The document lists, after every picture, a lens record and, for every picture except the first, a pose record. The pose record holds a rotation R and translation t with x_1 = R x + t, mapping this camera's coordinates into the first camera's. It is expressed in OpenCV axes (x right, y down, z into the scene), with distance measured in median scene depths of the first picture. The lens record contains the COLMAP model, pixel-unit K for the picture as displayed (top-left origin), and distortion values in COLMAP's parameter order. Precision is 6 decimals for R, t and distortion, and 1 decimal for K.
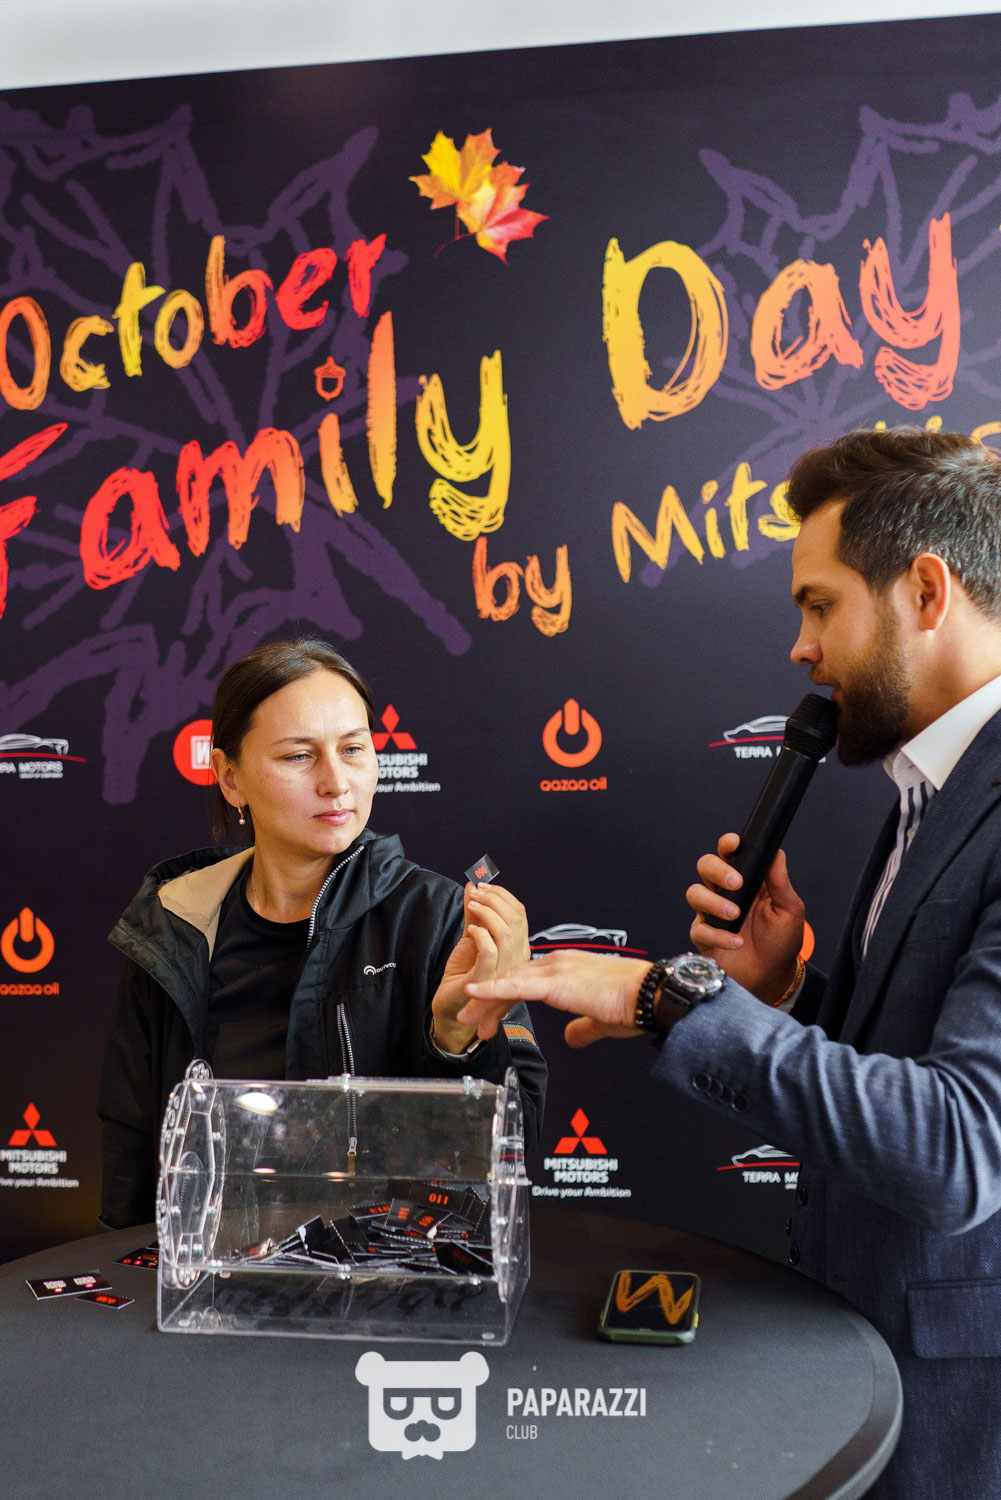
lens RADIAL K [[1785.1, 0, 502.3], [0, 1785.1, 754.1], [0, 0, 1]] dist [-0.014047, 0.000000]
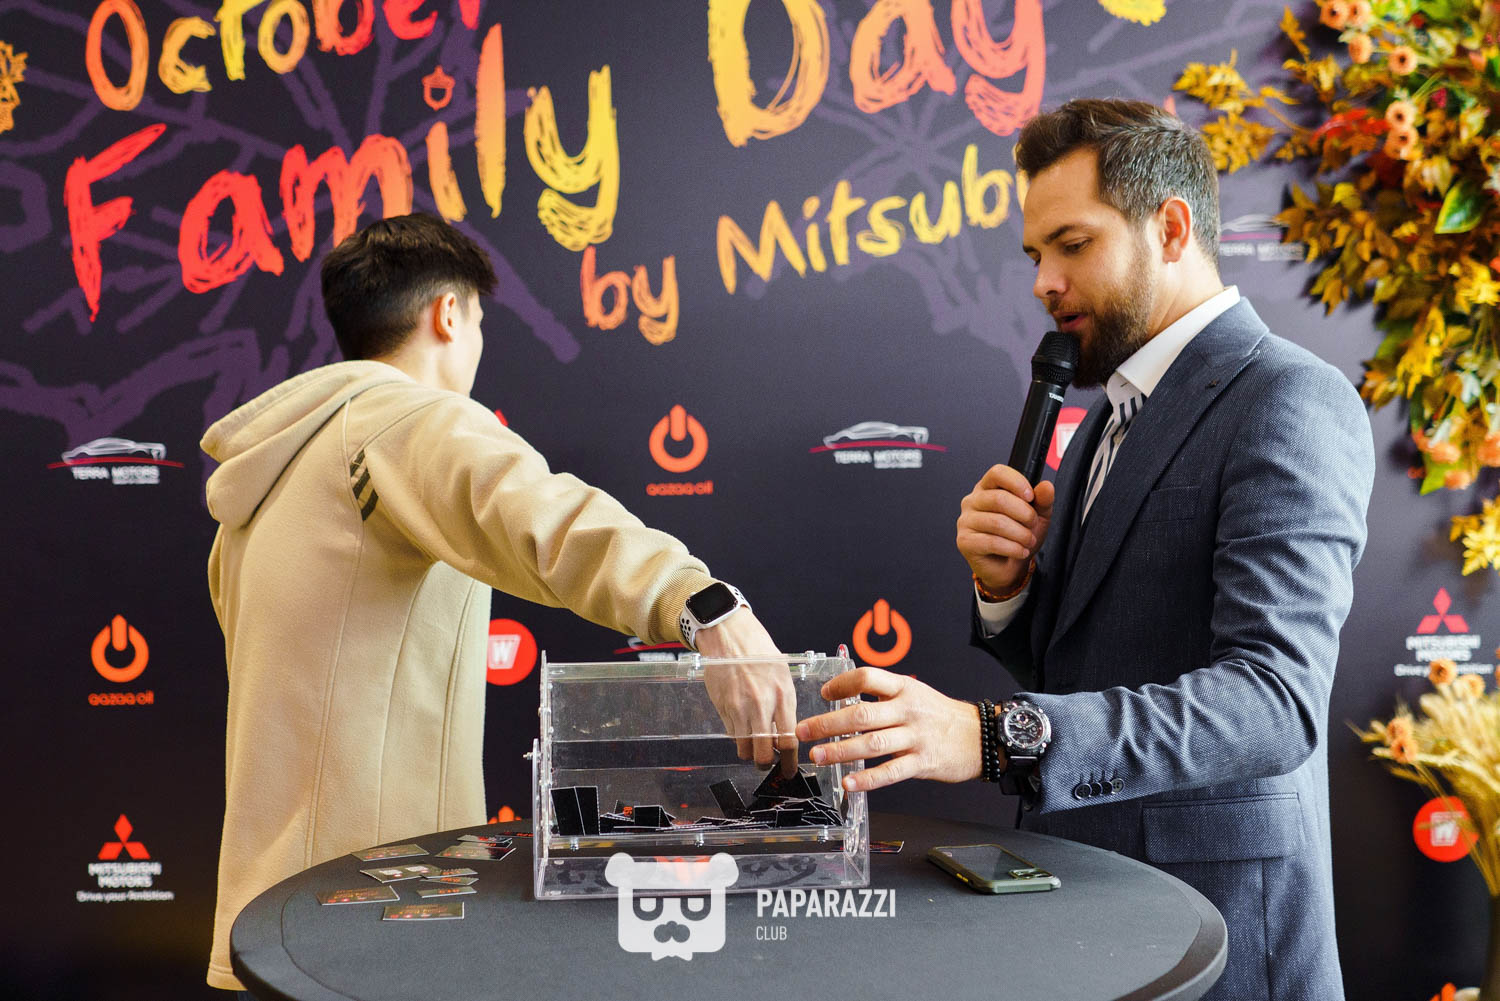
lens RADIAL K [[1785.1, 0, 738.5], [0, 1785.1, 499.8], [0, 0, 1]] dist [-0.014047, 0.000000]
pose [[0.988293, 0.001915, 0.152556, -0.082472], [0.000267, 0.999898, -0.014282, 0.037724], [-0.152568, 0.014155, 0.988192, -0.022916]]
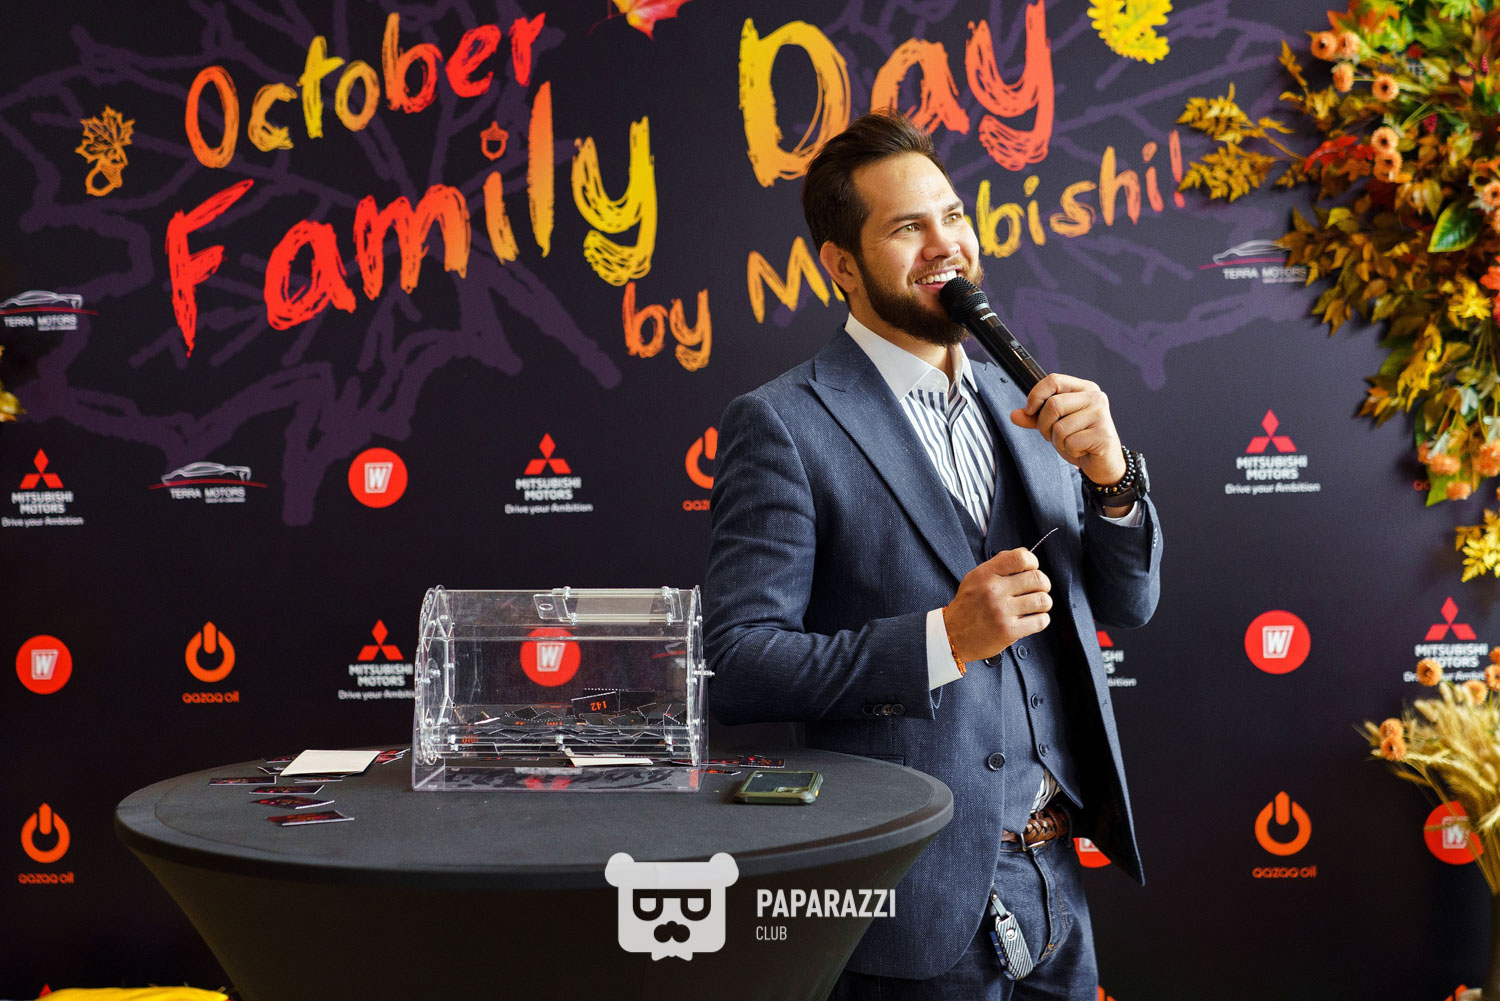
lens RADIAL K [[1785.1, 0, 738.8], [0, 1785.1, 509.1], [0, 0, 1]] dist [-0.014047, 0.000000]
pose [[0.998861, 0.001960, 0.047678, 0.002993], [0.000359, 0.998819, -0.048586, 0.072712], [-0.047717, 0.048548, 0.997680, -0.104457]]
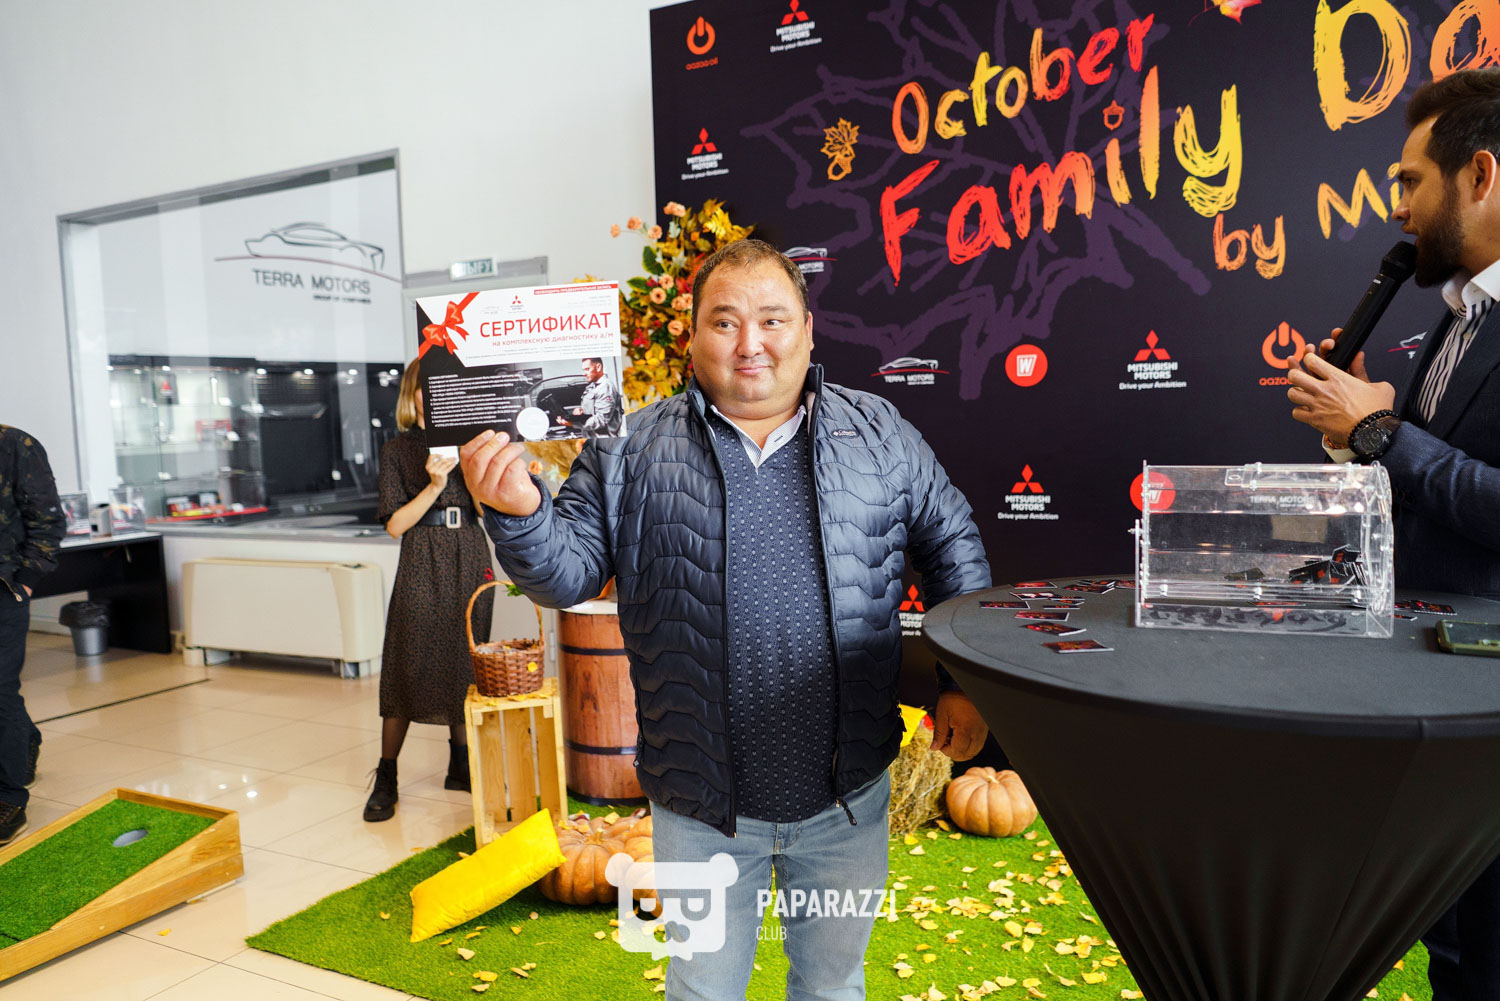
lens RADIAL K [[1146.2, 0, 748.2], [0, 1146.2, 503.4], [0, 0, 1]] dist [-0.025684, -0.000242]
pose [[0.940739, 0.019912, -0.338546, -0.054390], [0.000300, 0.998226, 0.059545, 0.060976], [0.339131, -0.056117, 0.939064, -0.032822]]
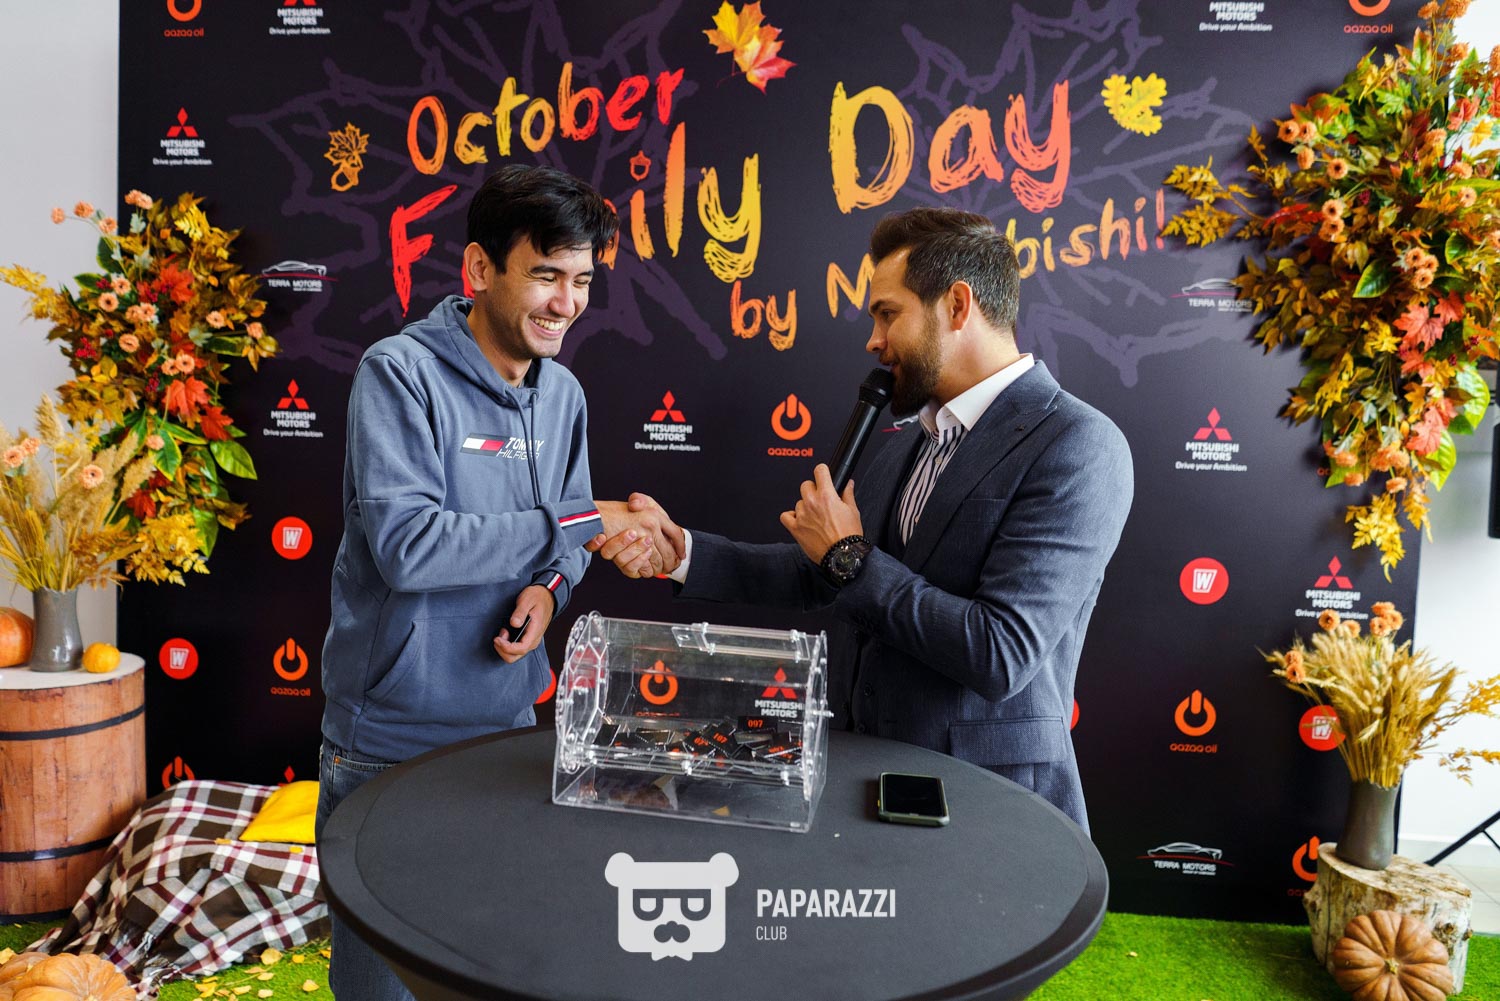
lens RADIAL K [[1146.2, 0, 742.9], [0, 1146.2, 508.0], [0, 0, 1]] dist [-0.025684, -0.000242]
pose [[0.997501, 0.055931, 0.043161, -0.037341], [-0.057966, 0.997192, 0.047416, 0.020280], [-0.040388, -0.049800, 0.997942, 0.046369]]
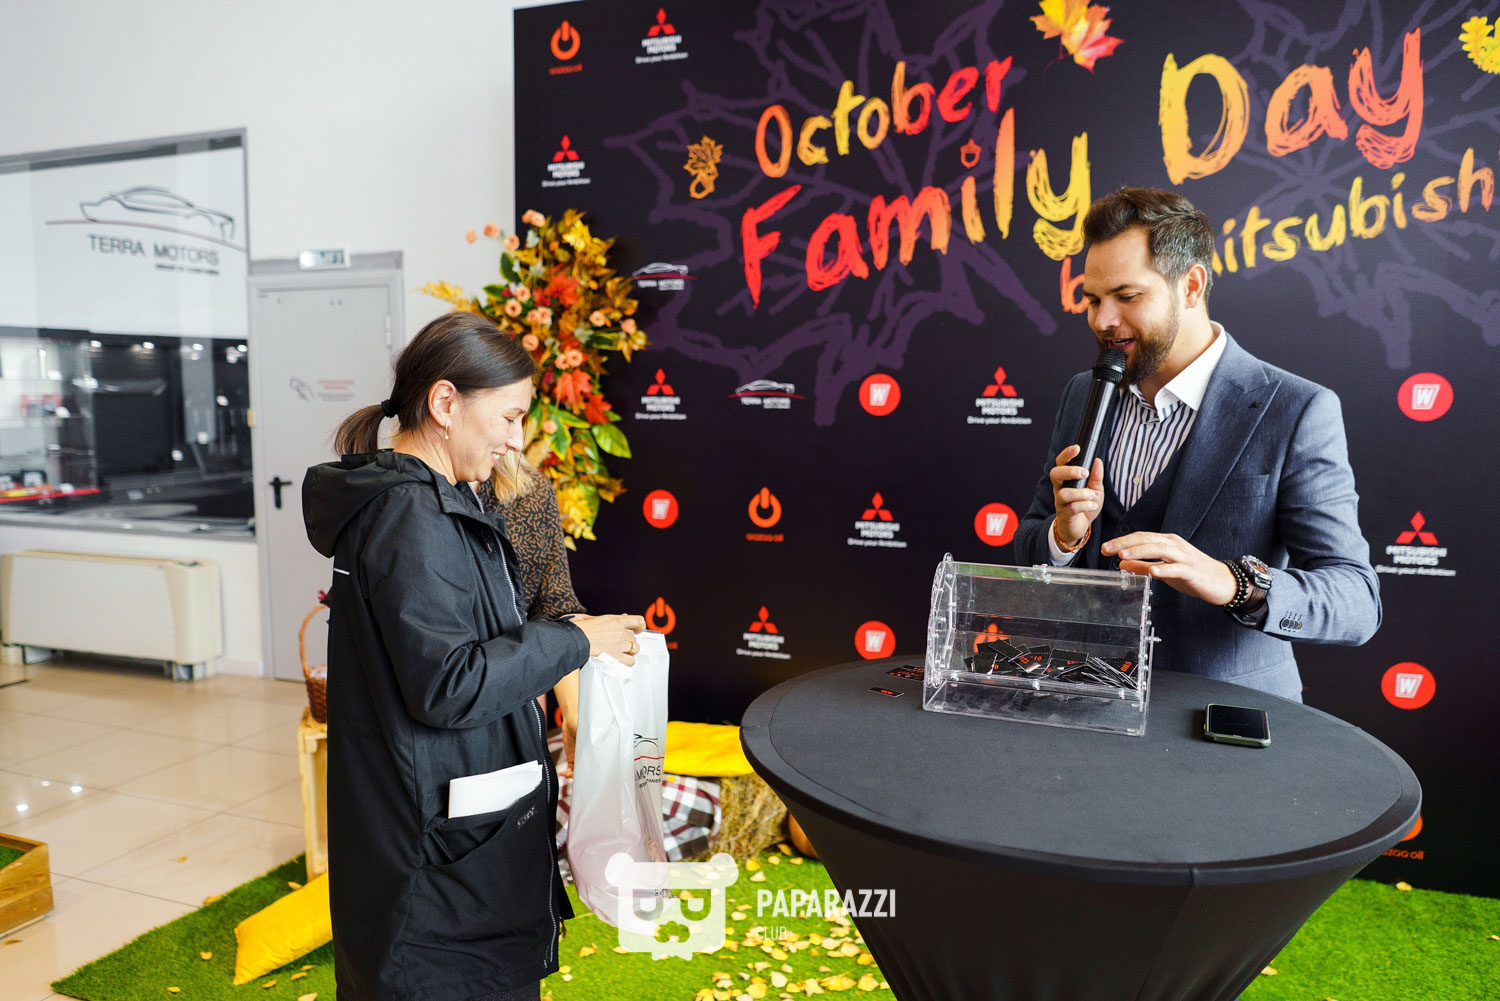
lens RADIAL K [[1146.2, 0, 749.2], [0, 1146.2, 504.0], [0, 0, 1]] dist [-0.025684, -0.000242]
pose [[0.972503, 0.049818, -0.227502, -0.043061], [-0.033125, 0.996510, 0.076614, 0.022036], [0.230525, -0.066971, 0.970759, -0.022762]]
